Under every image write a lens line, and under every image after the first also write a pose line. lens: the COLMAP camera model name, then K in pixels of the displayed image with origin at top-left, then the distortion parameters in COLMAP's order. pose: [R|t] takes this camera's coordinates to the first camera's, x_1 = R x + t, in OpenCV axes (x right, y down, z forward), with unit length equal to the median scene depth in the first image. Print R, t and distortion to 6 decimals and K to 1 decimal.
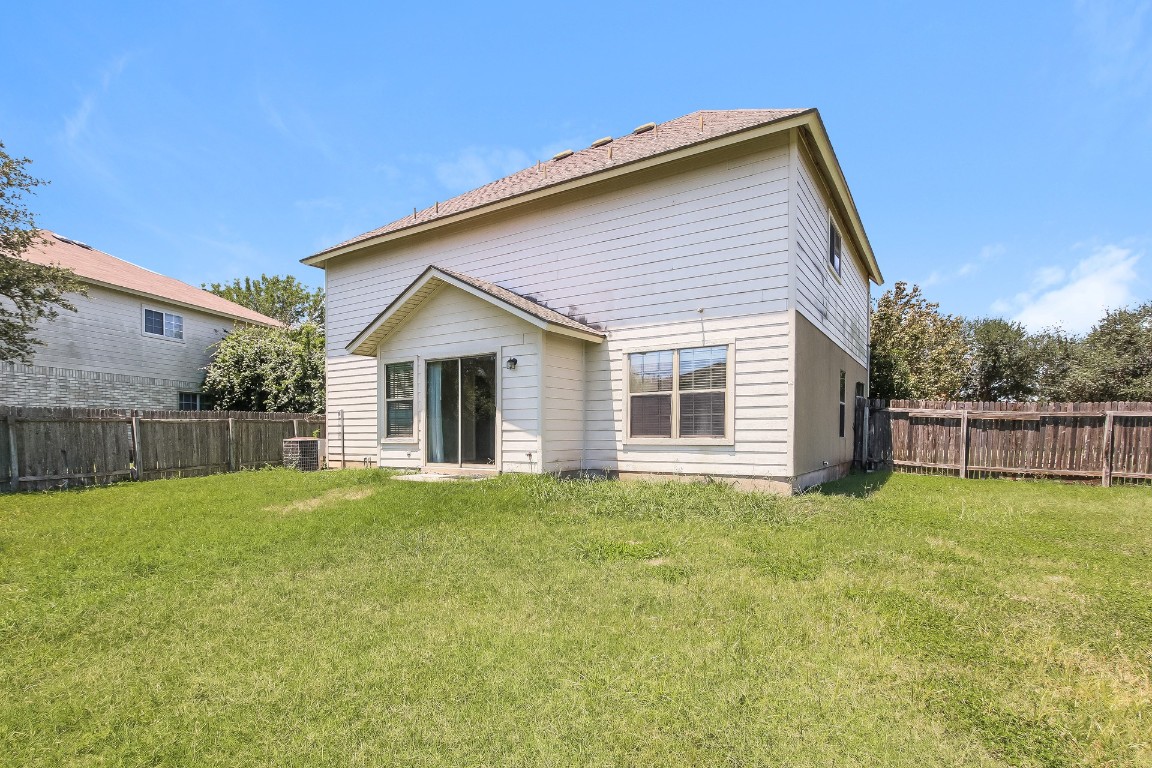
lens RADIAL K [[566.0, 0, 571.4], [0, 566.0, 455.4], [0, 0, 1]] dist [-0.017963, 0.000002]
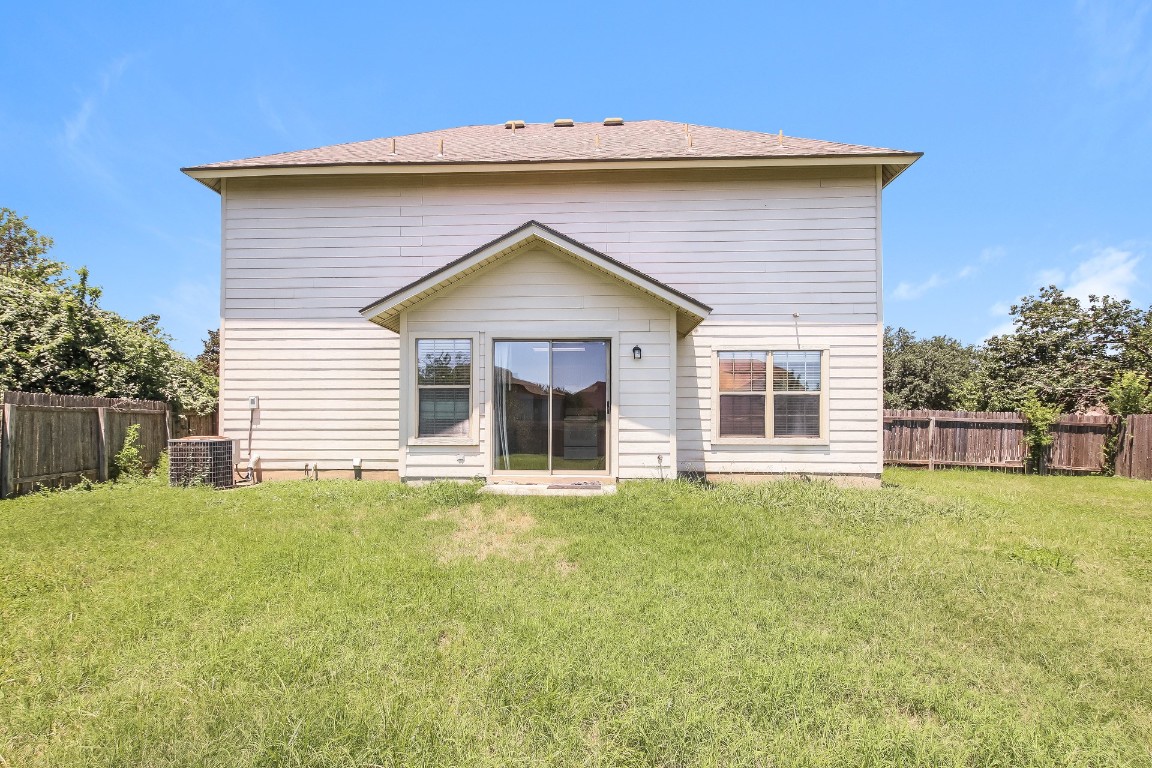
lens RADIAL K [[549.4, 0, 576.0], [0, 549.4, 427.2], [0, 0, 1]] dist [0.000118, 0.000103]
pose [[0.863717, 0.006846, 0.503931, -0.581632], [0.013113, 0.999264, -0.036049, -0.018245], [-0.503807, 0.037744, 0.862992, 0.312974]]
